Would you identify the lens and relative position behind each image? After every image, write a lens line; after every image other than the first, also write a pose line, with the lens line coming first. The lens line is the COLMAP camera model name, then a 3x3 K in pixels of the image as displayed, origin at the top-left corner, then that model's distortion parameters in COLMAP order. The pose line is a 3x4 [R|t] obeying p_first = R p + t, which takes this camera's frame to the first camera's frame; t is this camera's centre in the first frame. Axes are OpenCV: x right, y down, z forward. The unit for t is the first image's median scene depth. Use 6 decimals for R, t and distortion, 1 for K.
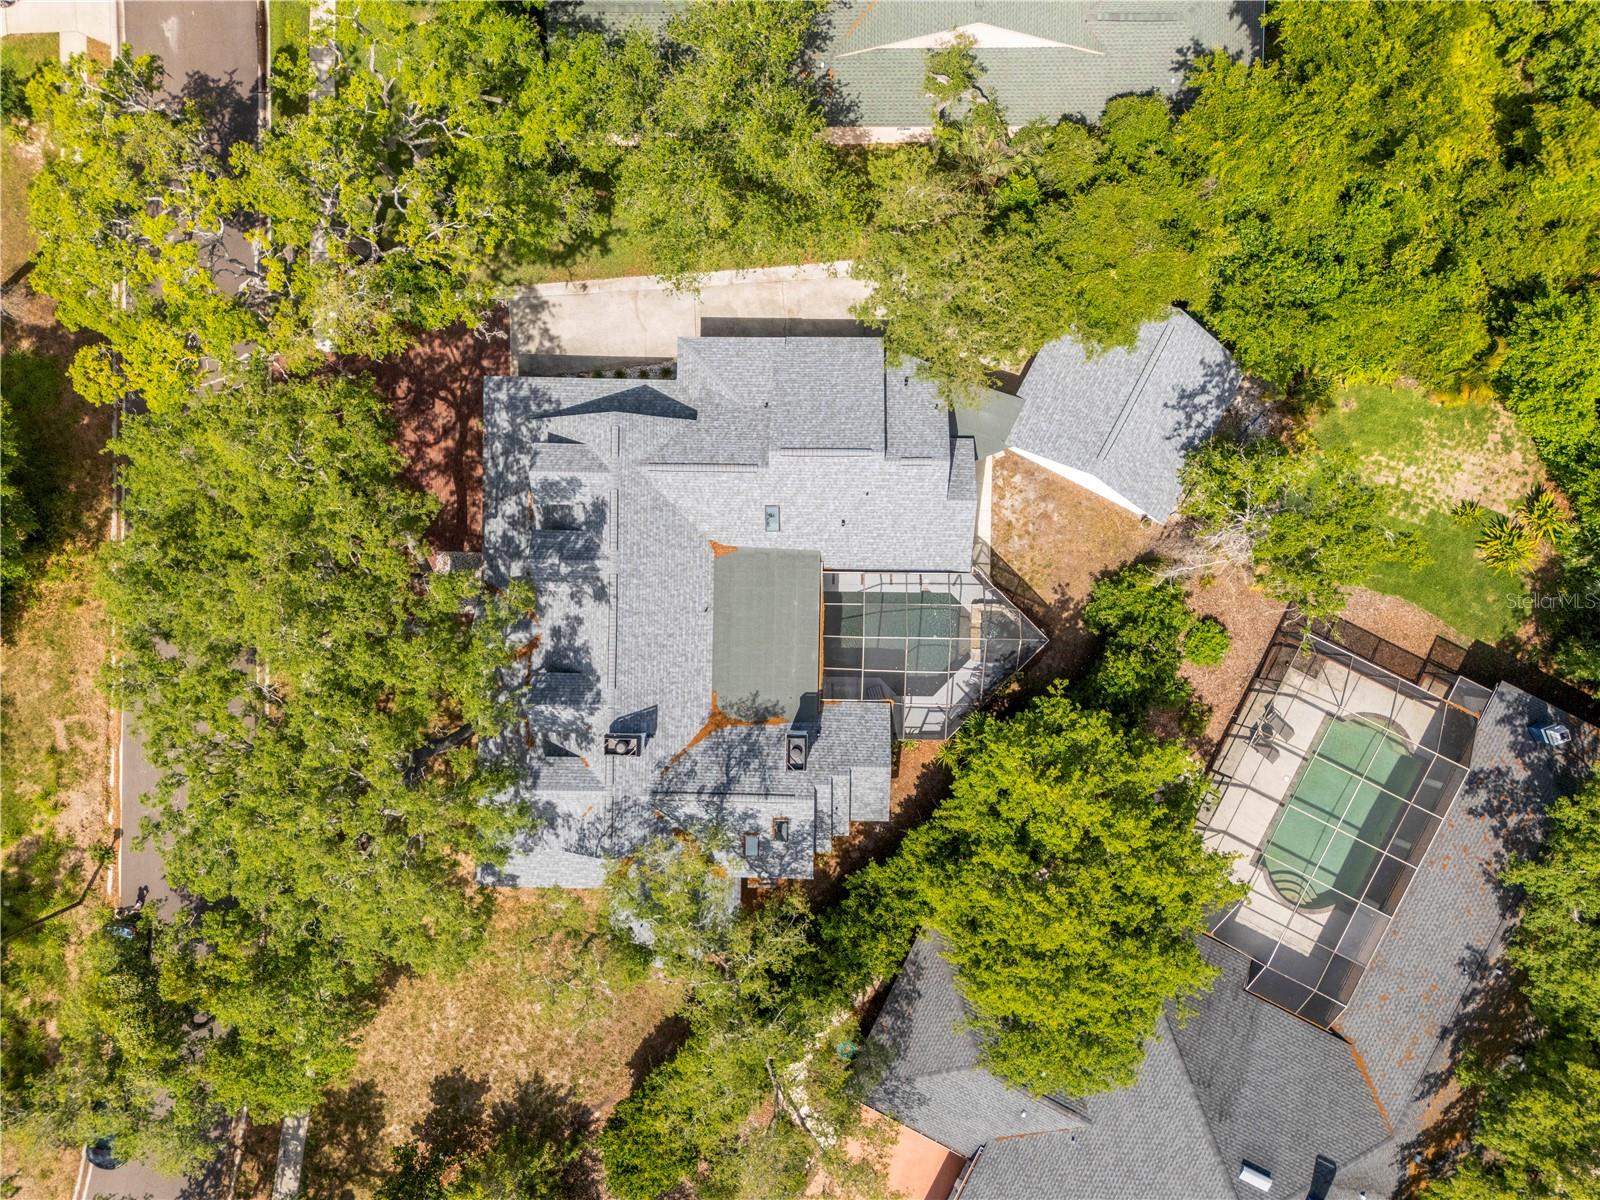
lens RADIAL K [[1165.1, 0, 804.1], [0, 1165.1, 602.0], [0, 0, 1]] dist [0.067229, -0.061458]
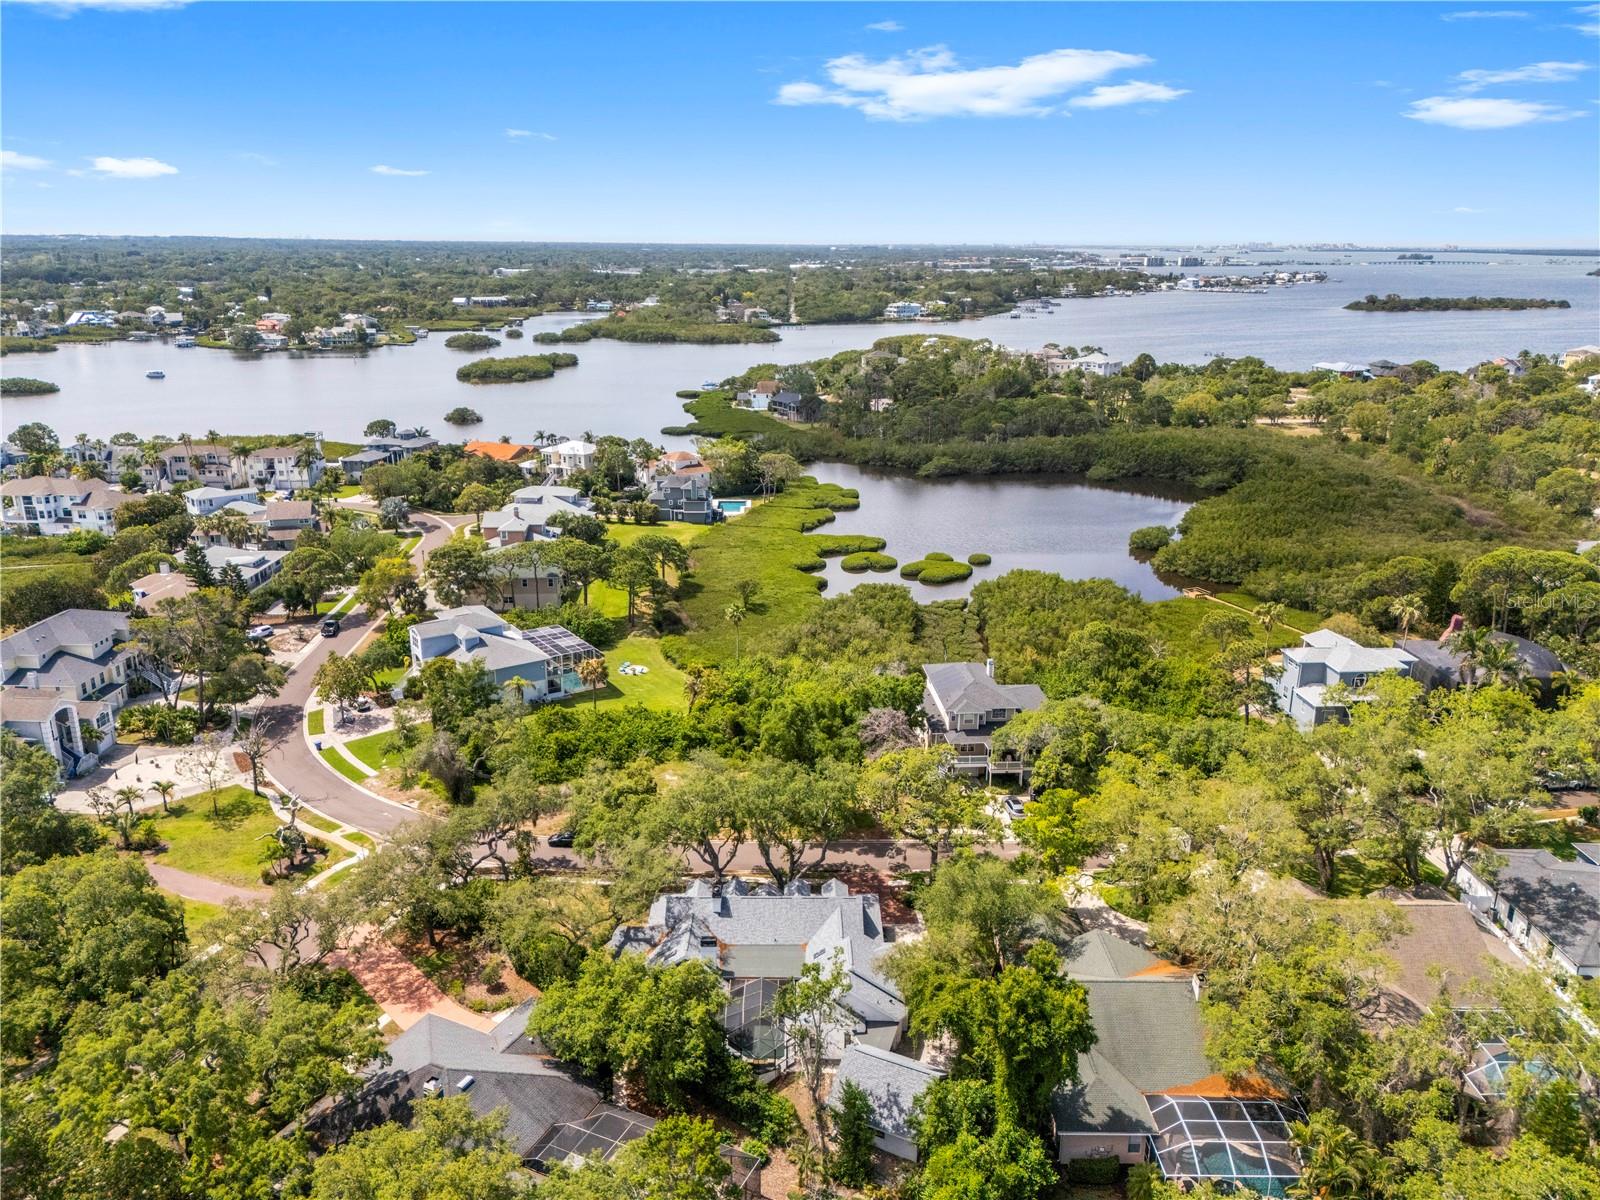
lens RADIAL K [[1170.1, 0, 800.0], [0, 1170.1, 600.0], [0, 0, 1]] dist [0.074410, -0.070637]
pose [[0.013851, 0.310464, -0.950484, 1.776389], [-0.999591, -0.019505, -0.020938, 0.021901], [-0.025039, 0.950385, 0.310067, -0.270968]]
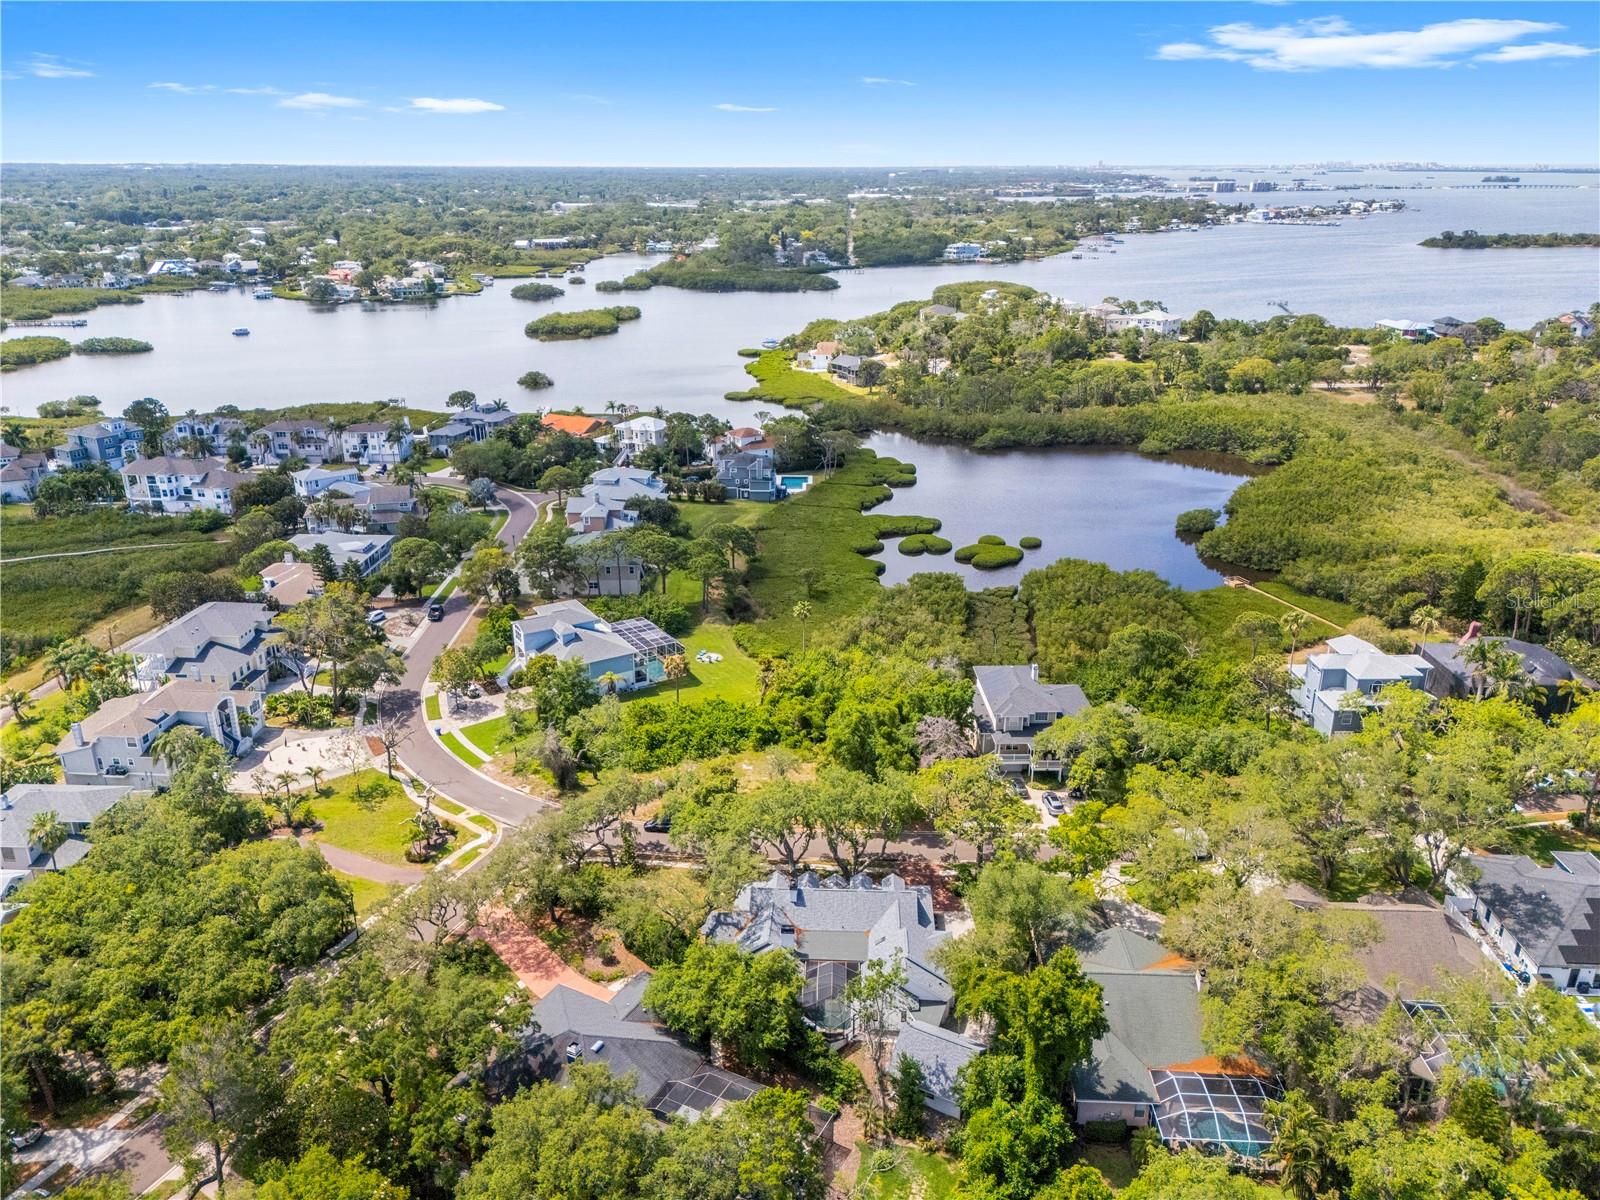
lens RADIAL K [[1170.1, 0, 800.0], [0, 1170.1, 600.0], [0, 0, 1]] dist [0.074410, -0.070637]
pose [[-0.032065, 0.365840, -0.930125, 2.035851], [-0.999328, -0.028295, 0.023322, 0.063086], [-0.017786, 0.930248, 0.366501, -0.602318]]
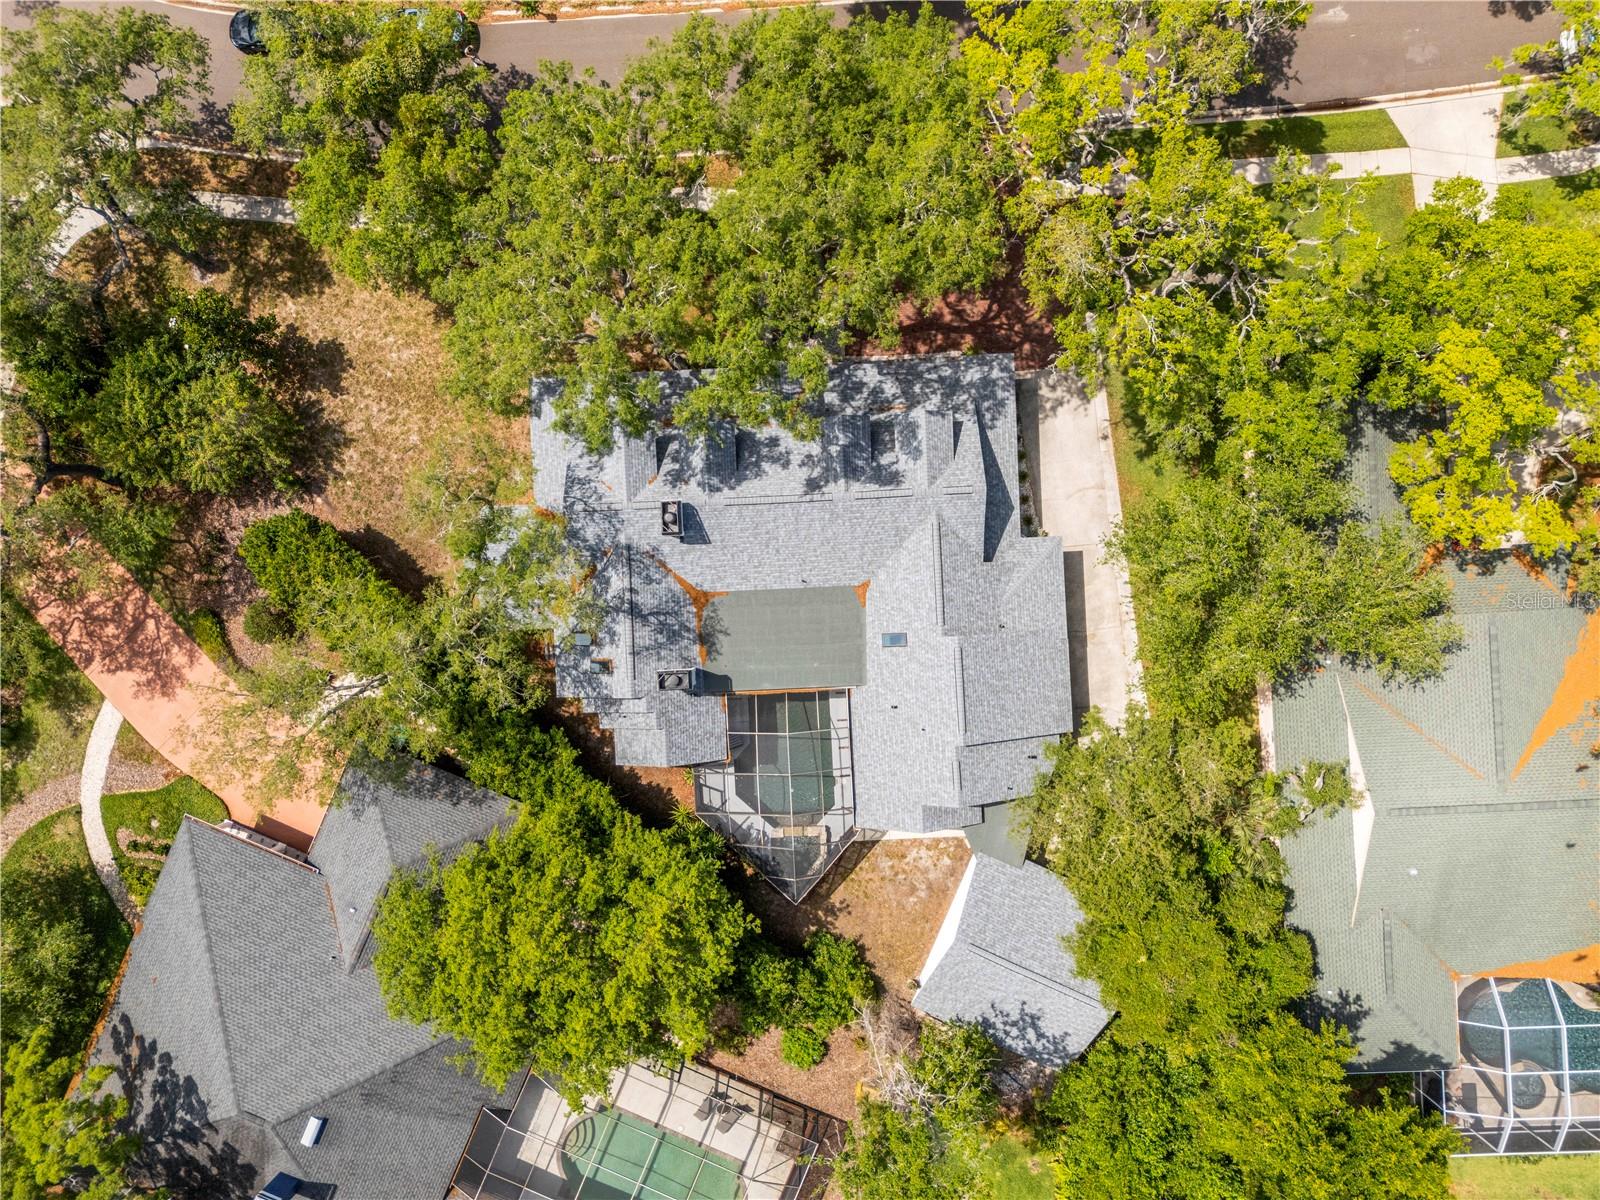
lens RADIAL K [[1170.1, 0, 800.0], [0, 1170.1, 600.0], [0, 0, 1]] dist [0.074410, -0.070637]
pose [[0.063965, 0.997305, 0.035921, -0.106032], [-0.997878, 0.063480, 0.014484, -0.004049], [0.012164, -0.036772, 0.999250, -0.058533]]
